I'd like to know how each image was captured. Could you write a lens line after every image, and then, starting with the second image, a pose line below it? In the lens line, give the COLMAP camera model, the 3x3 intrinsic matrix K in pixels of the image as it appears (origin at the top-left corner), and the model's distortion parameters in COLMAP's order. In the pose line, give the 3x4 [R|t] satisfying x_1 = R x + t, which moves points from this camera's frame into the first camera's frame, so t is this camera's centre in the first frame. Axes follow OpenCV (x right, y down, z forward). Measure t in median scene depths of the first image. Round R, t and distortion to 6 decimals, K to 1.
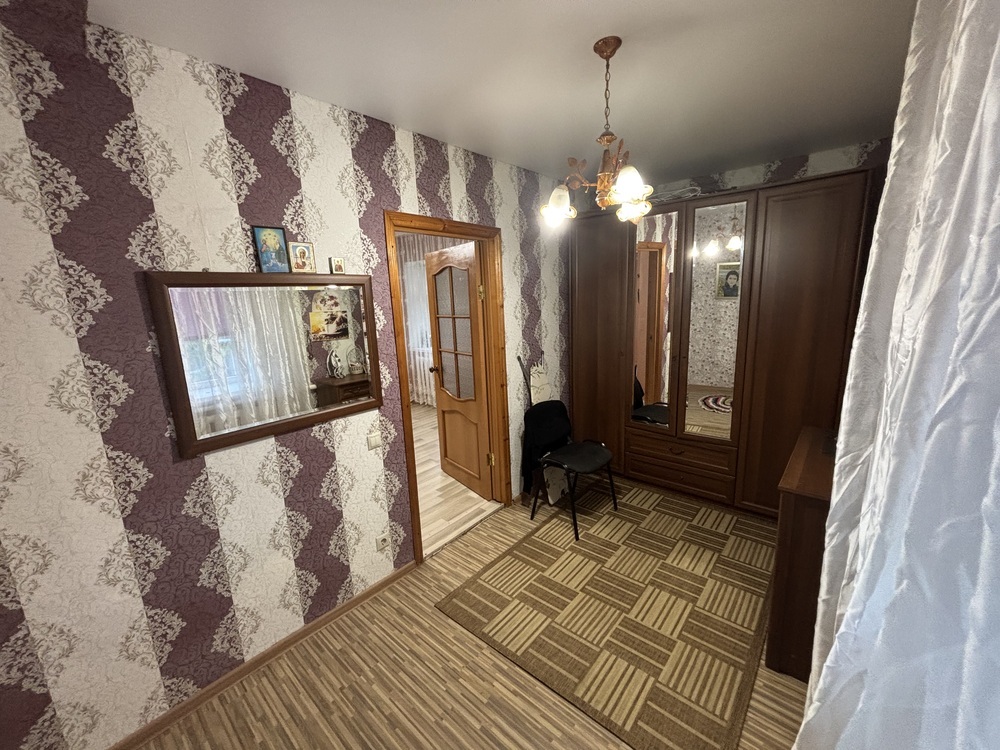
lens RADIAL K [[404.4, 0, 498.2], [0, 404.4, 374.3], [0, 0, 1]] dist [-0.000926, -0.000106]
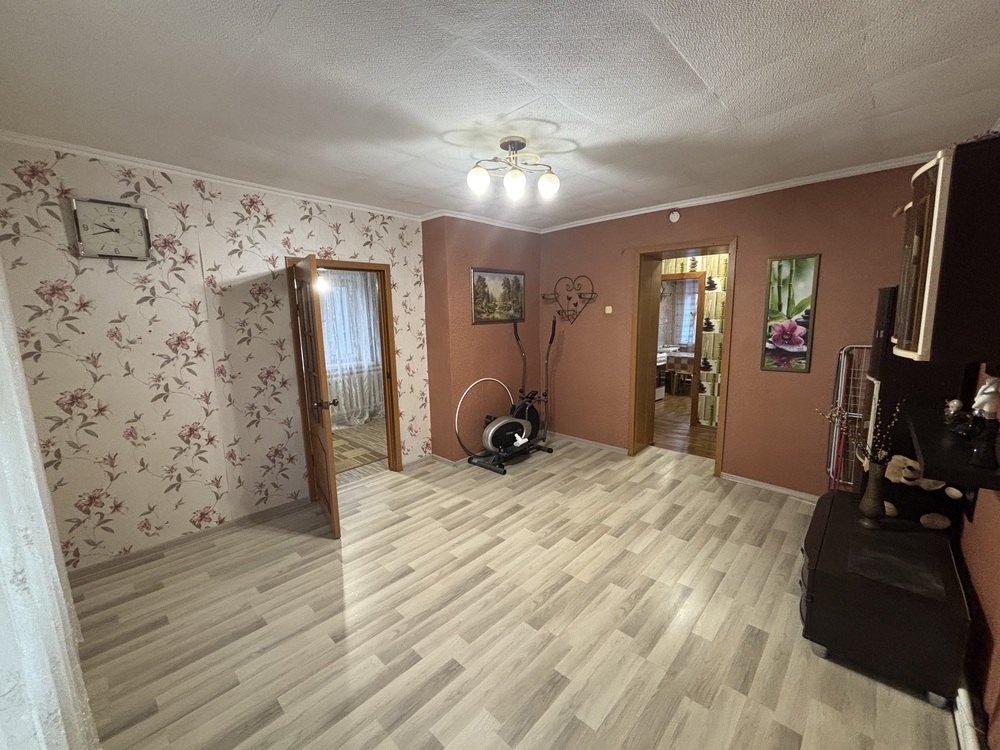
lens RADIAL K [[404.4, 0, 498.2], [0, 404.4, 374.3], [0, 0, 1]] dist [-0.000926, -0.000106]
pose [[-0.996833, 0.058418, 0.053952, -0.597278], [0.073374, 0.937258, 0.340827, -0.348311], [-0.030657, 0.343706, -0.938577, 1.941523]]
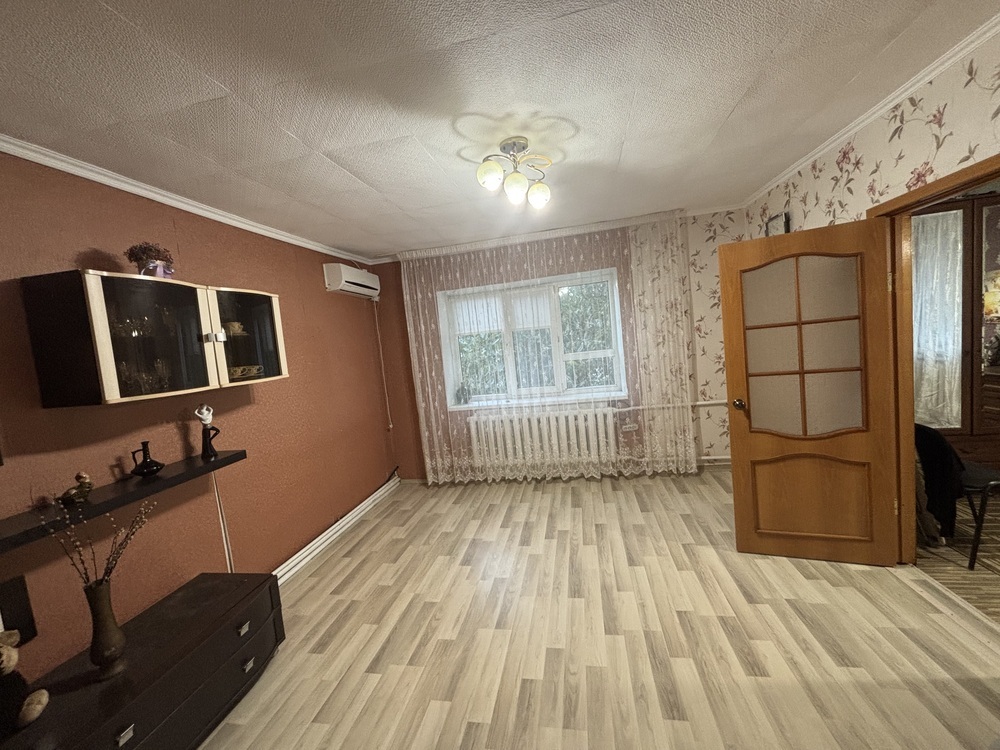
lens RADIAL K [[404.4, 0, 498.2], [0, 404.4, 374.3], [0, 0, 1]] dist [-0.000926, -0.000106]
pose [[0.862800, -0.084261, 0.498473, -0.979873], [0.158328, 0.981447, -0.108144, -0.059843], [-0.480113, 0.172229, 0.860133, 0.671965]]
